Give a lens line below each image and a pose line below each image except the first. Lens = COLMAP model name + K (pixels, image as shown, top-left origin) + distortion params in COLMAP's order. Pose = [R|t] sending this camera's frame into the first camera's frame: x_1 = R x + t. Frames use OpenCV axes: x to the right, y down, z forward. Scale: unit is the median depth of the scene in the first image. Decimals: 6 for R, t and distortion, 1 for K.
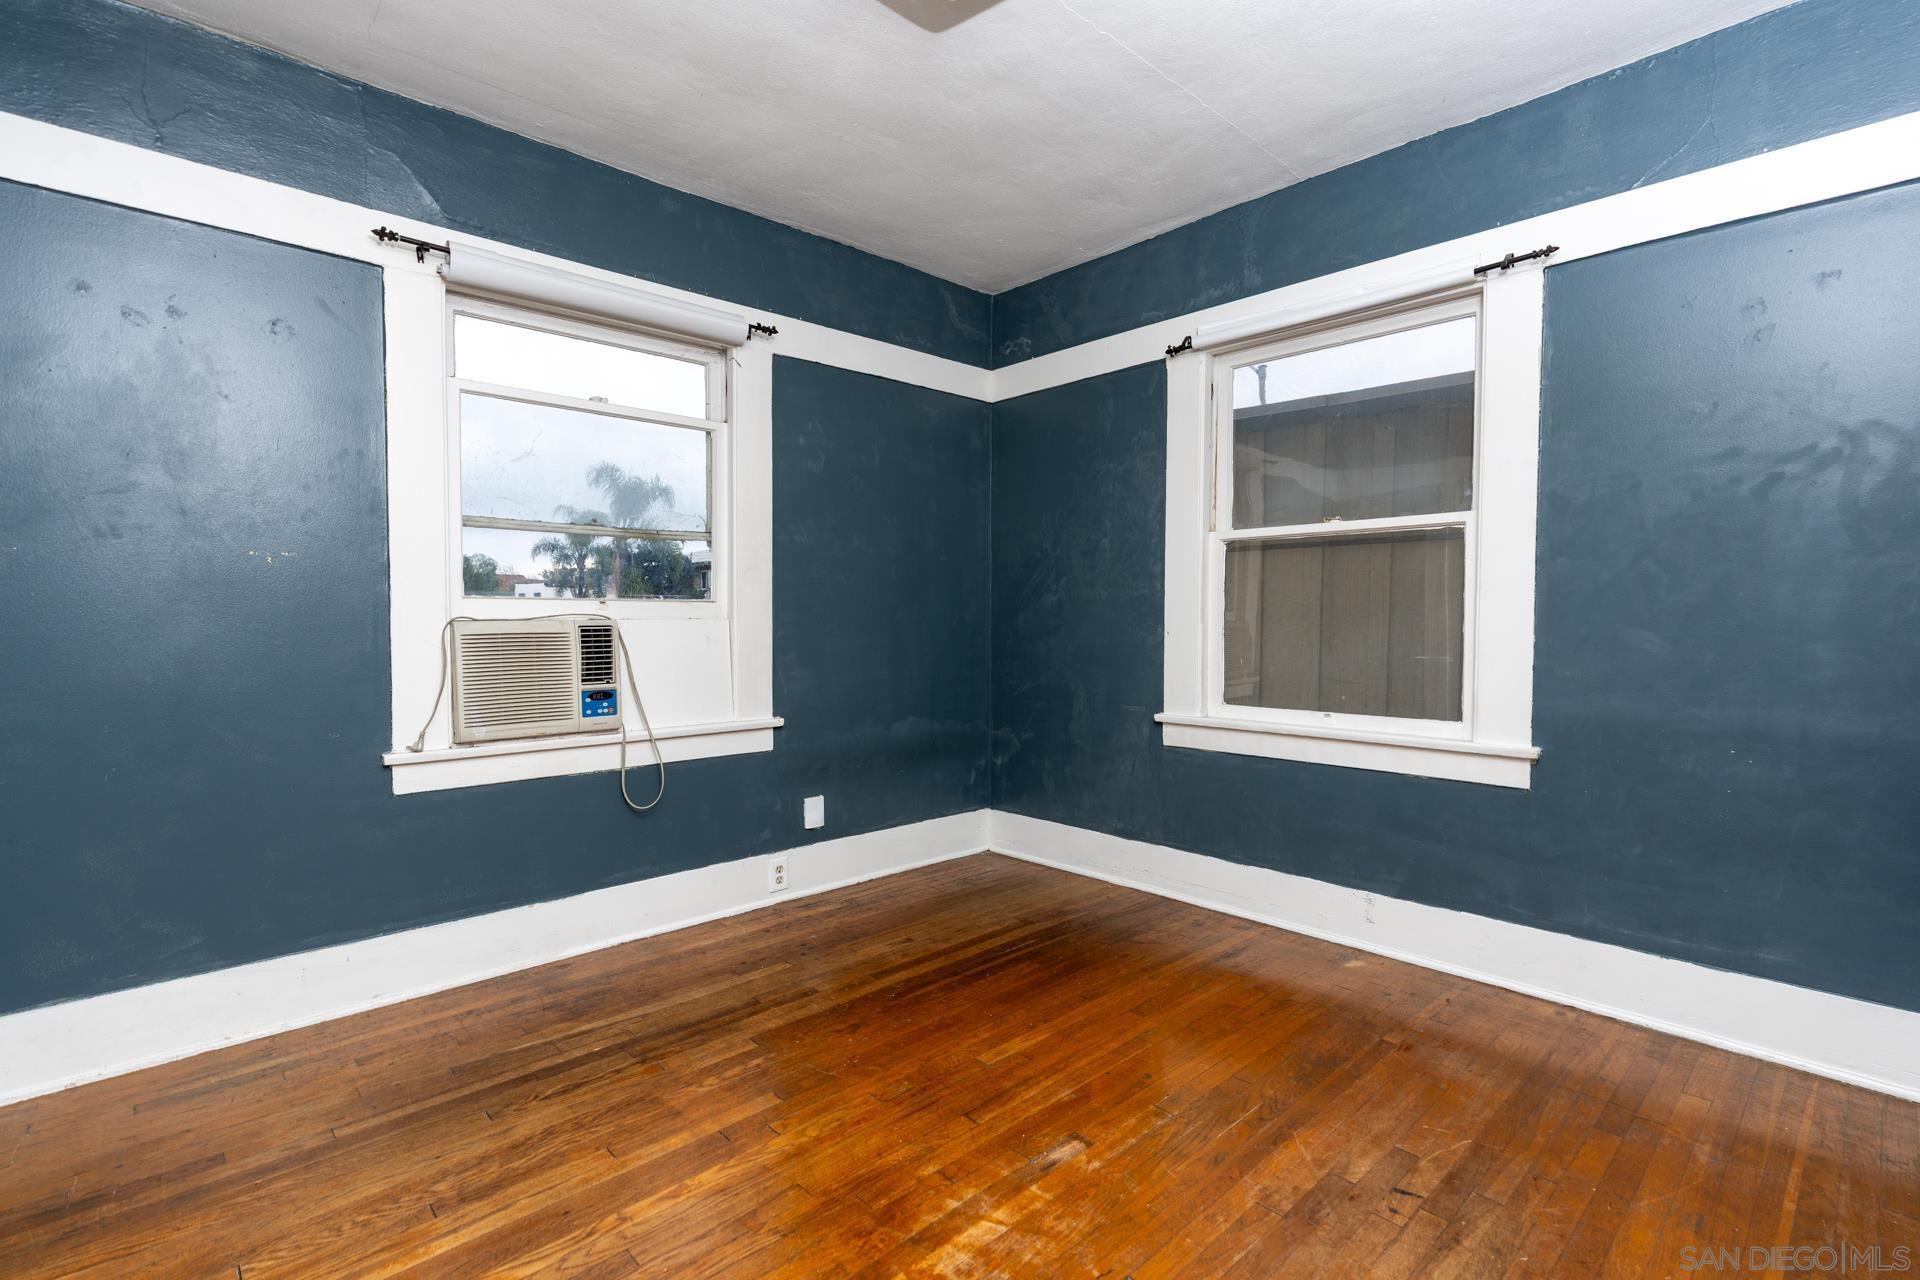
lens RADIAL K [[872.5, 0, 960.0], [0, 872.5, 640.0], [0, 0, 1]] dist [-0.001963, 0.000178]
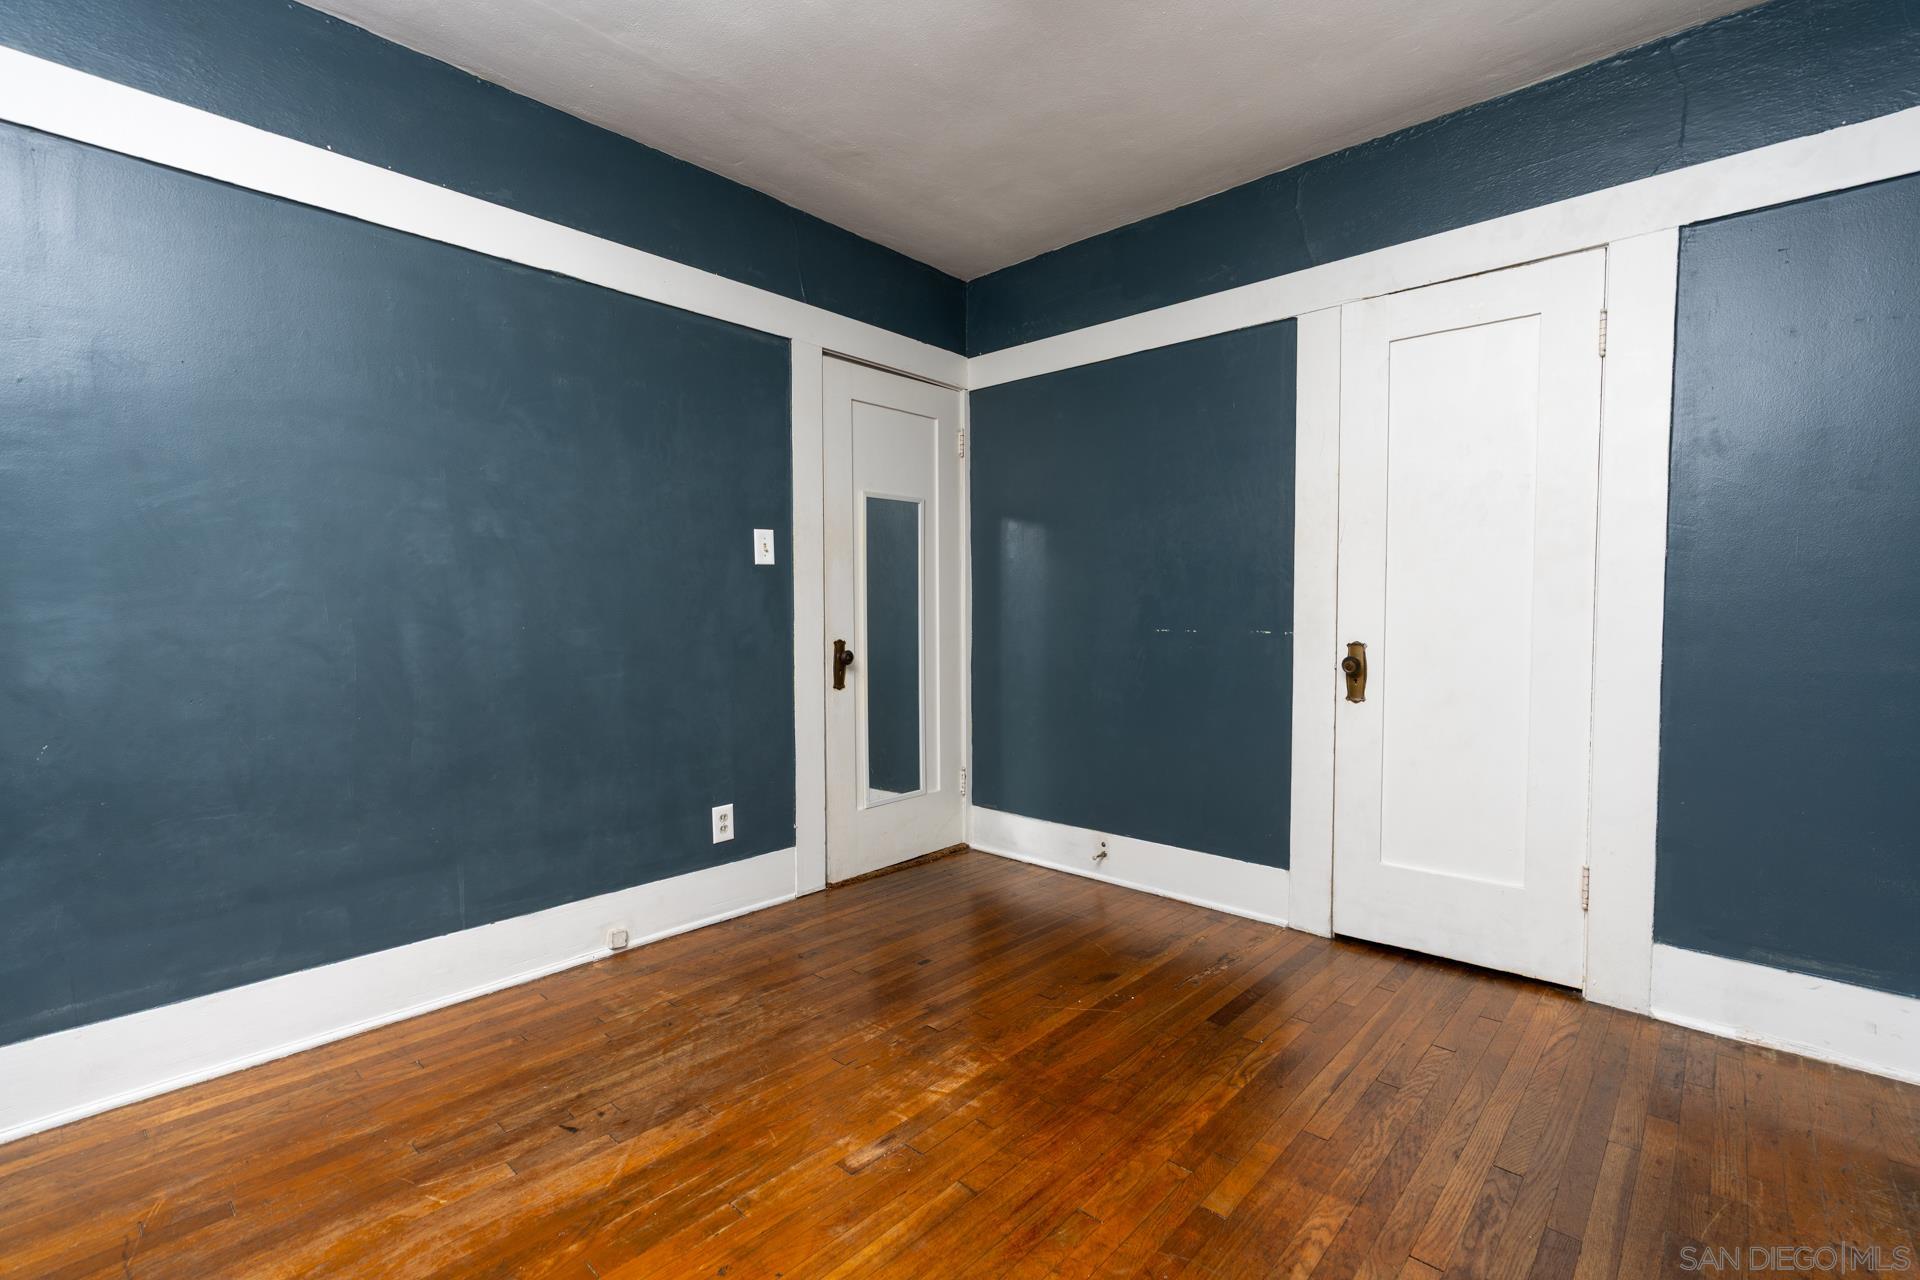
lens RADIAL K [[872.5, 0, 960.0], [0, 872.5, 640.0], [0, 0, 1]] dist [-0.001963, 0.000178]
pose [[-0.997039, 0.005143, -0.076719, 0.094772], [-0.000161, 0.997618, 0.068977, -0.063820], [0.076891, 0.068785, -0.994664, 2.054342]]
